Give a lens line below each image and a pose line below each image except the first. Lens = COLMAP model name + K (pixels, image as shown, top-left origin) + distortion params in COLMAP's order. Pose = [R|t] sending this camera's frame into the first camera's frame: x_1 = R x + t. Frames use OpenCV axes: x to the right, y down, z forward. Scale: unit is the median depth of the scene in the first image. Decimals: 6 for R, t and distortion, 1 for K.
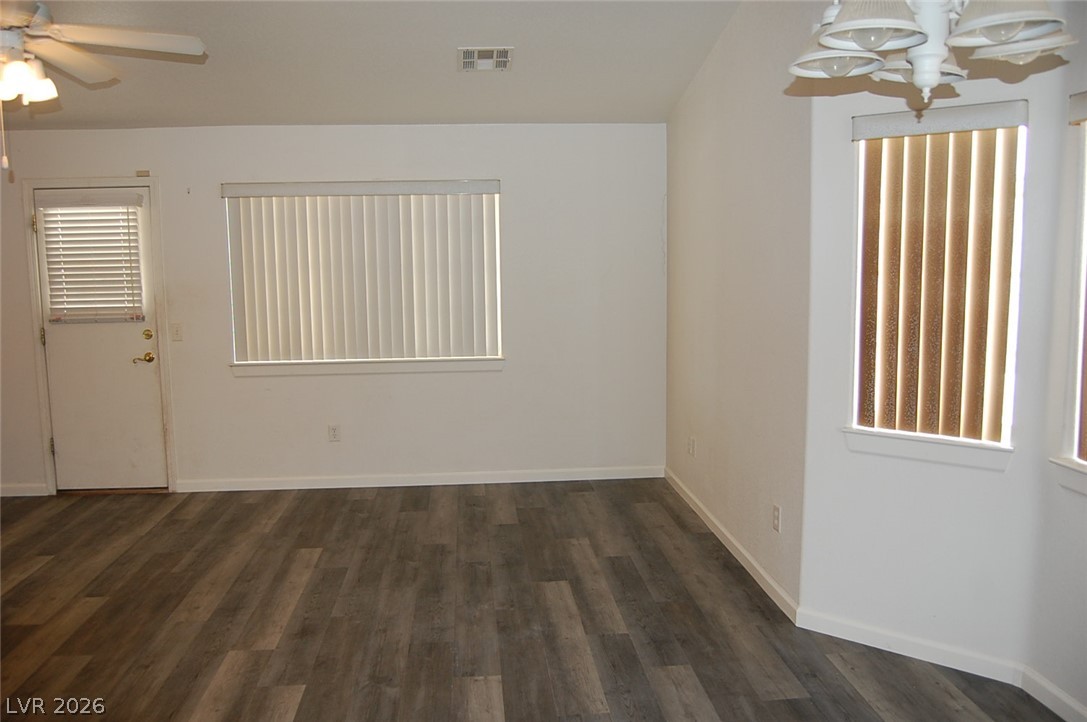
lens RADIAL K [[848.8, 0, 539.7], [0, 848.8, 369.1], [0, 0, 1]] dist [-0.093981, 0.027675]
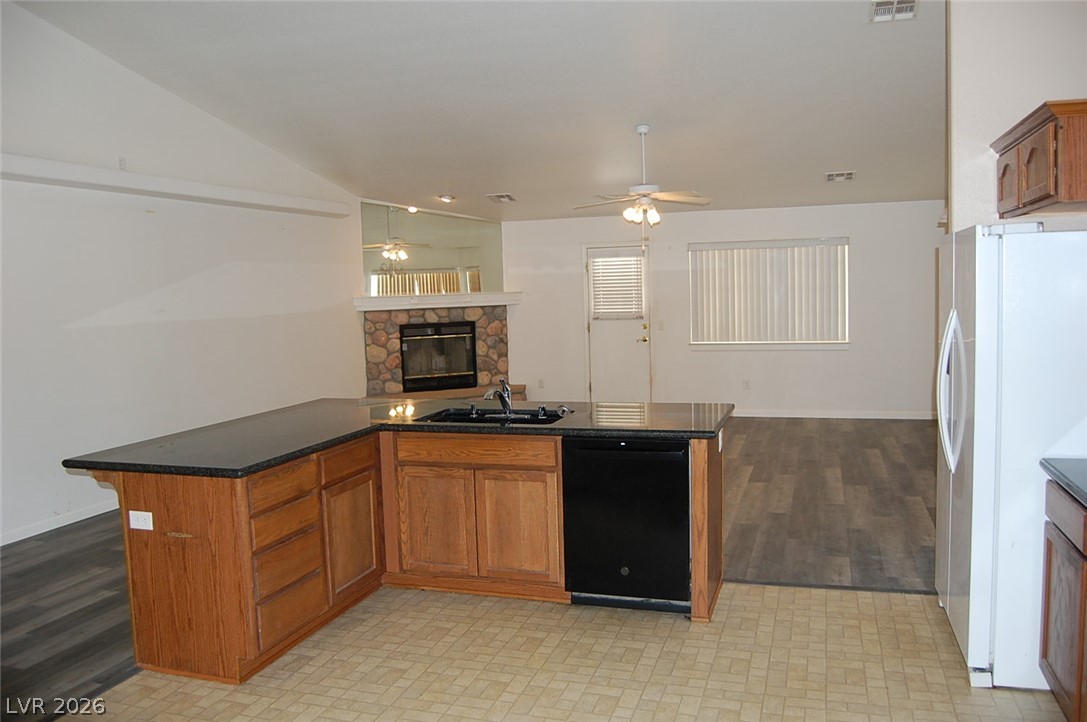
lens RADIAL K [[848.8, 0, 539.1], [0, 848.8, 362.0], [0, 0, 1]] dist [-0.093981, 0.027675]
pose [[0.917392, 0.018876, -0.397537, 0.060164], [-0.032994, 0.999043, -0.028702, 0.103870], [0.396615, 0.039447, 0.917137, -0.846855]]
